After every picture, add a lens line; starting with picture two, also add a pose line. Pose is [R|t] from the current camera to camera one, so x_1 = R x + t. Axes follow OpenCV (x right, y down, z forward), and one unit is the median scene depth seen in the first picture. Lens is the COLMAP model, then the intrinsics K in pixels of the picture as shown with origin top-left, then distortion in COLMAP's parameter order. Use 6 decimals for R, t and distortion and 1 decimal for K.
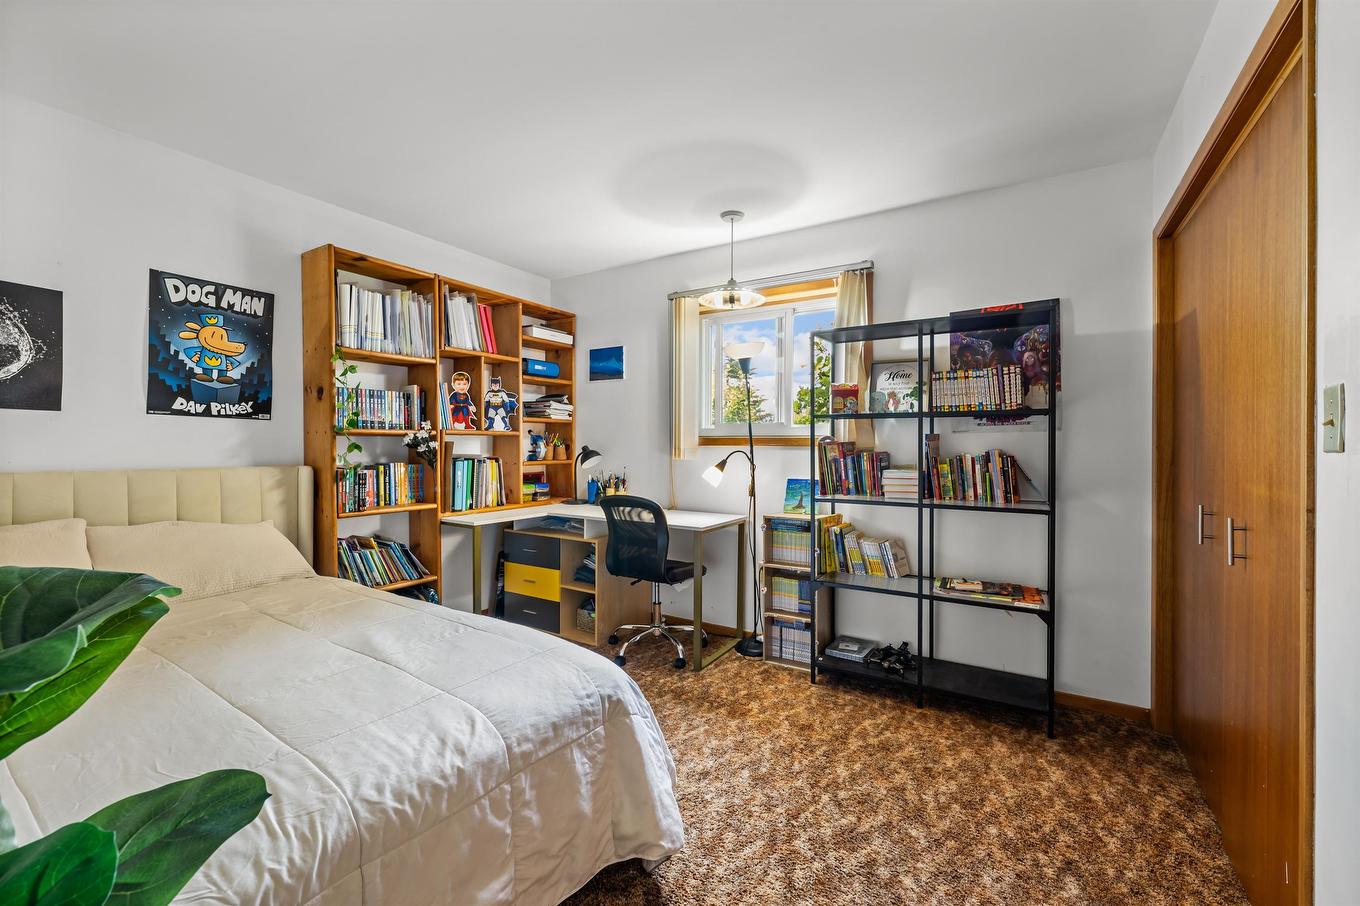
lens RADIAL K [[571.3, 0, 671.4], [0, 571.3, 444.8], [0, 0, 1]] dist [0.001053, 0.000049]
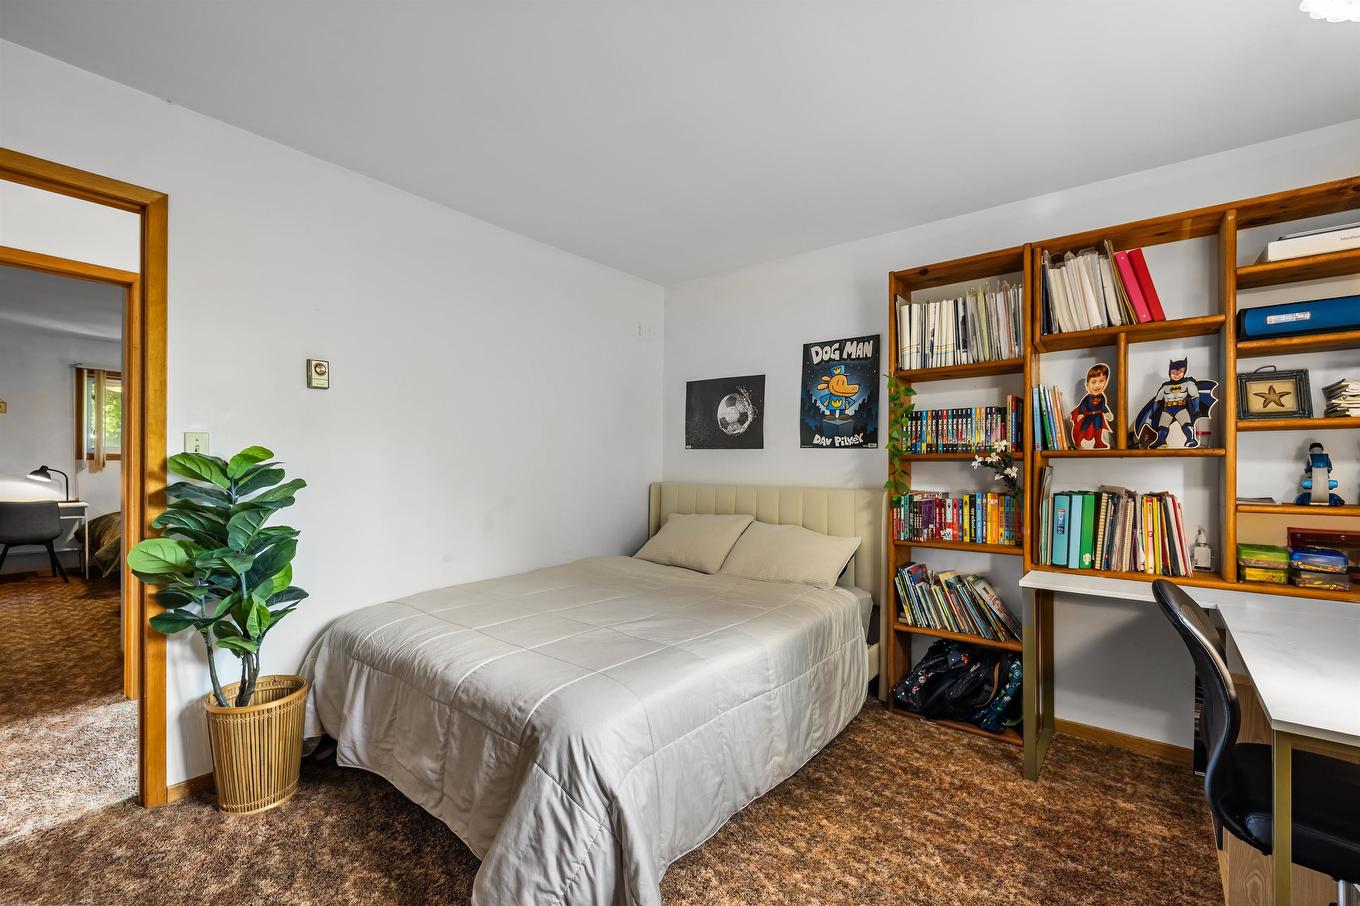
lens RADIAL K [[580.2, 0, 679.5], [0, 580.2, 469.5], [0, 0, 1]] dist [0.000262, -0.000109]
pose [[-0.110374, -0.002204, -0.993888, 0.483434], [-0.008407, 0.999964, -0.001284, 0.002818], [0.993855, 0.008214, -0.110388, 0.779319]]
